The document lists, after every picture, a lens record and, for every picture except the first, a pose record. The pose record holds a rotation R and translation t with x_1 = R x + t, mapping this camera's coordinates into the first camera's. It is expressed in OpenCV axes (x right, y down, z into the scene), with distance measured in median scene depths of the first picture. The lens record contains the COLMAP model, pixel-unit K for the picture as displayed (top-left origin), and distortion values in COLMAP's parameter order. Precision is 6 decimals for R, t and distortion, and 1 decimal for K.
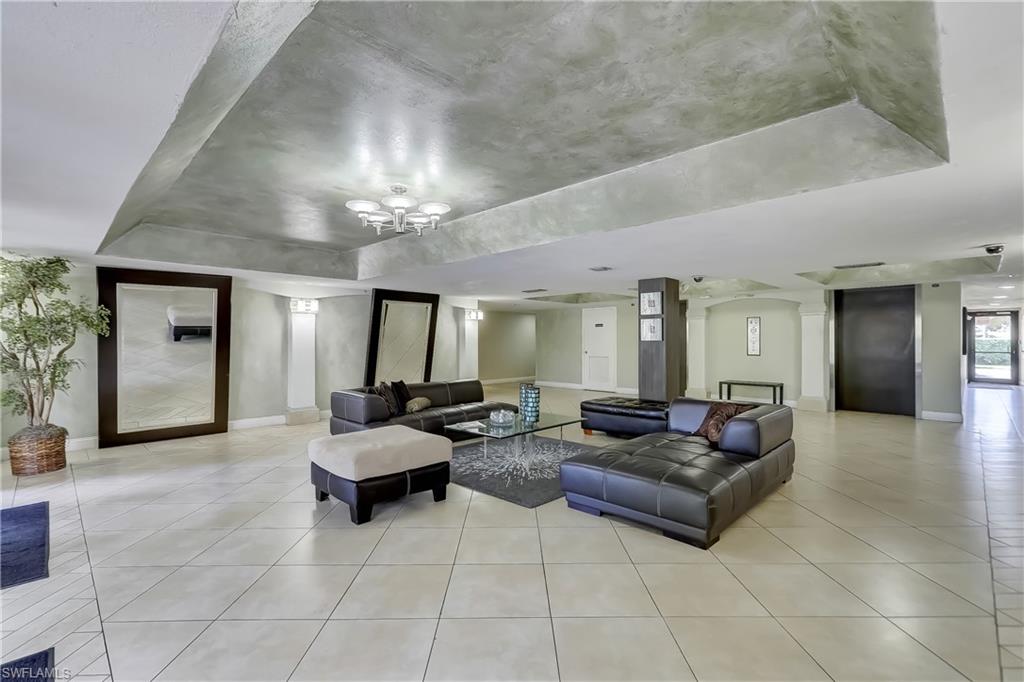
lens RADIAL K [[463.5, 0, 510.5], [0, 463.5, 340.2], [0, 0, 1]] dist [0.001285, 0.000076]
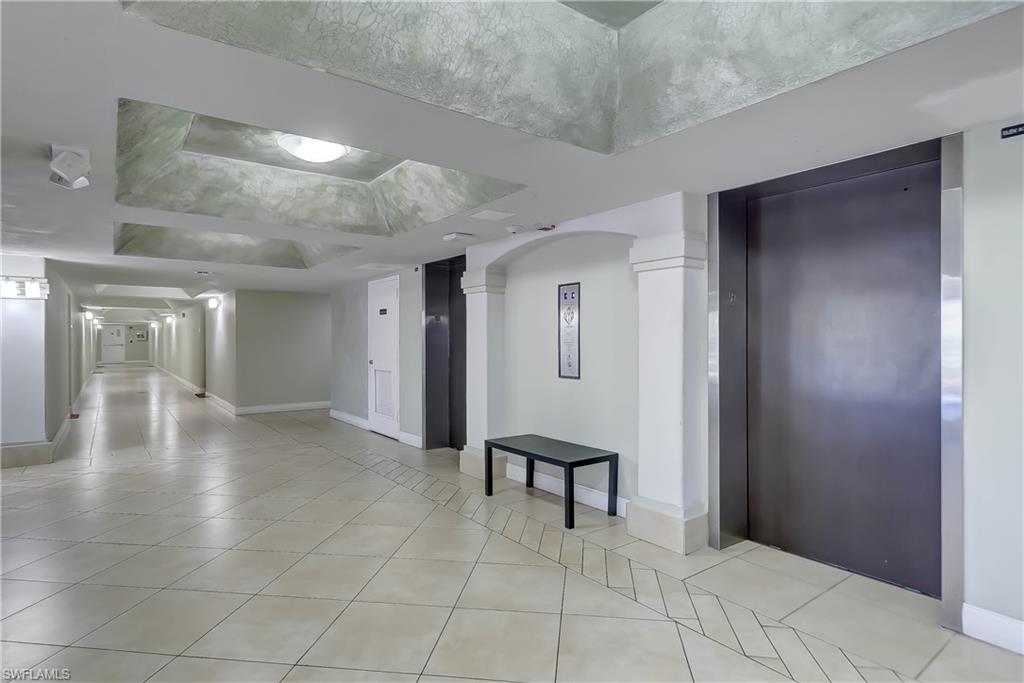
lens RADIAL K [[539.0, 0, 513.6], [0, 539.0, 341.1], [0, 0, 1]] dist [0.001341, 0.000007]
pose [[0.989412, 0.003732, -0.145086, 0.527887], [-0.003759, 0.999993, 0.000087, 0.001090], [0.145086, 0.000459, 0.989419, 0.509235]]
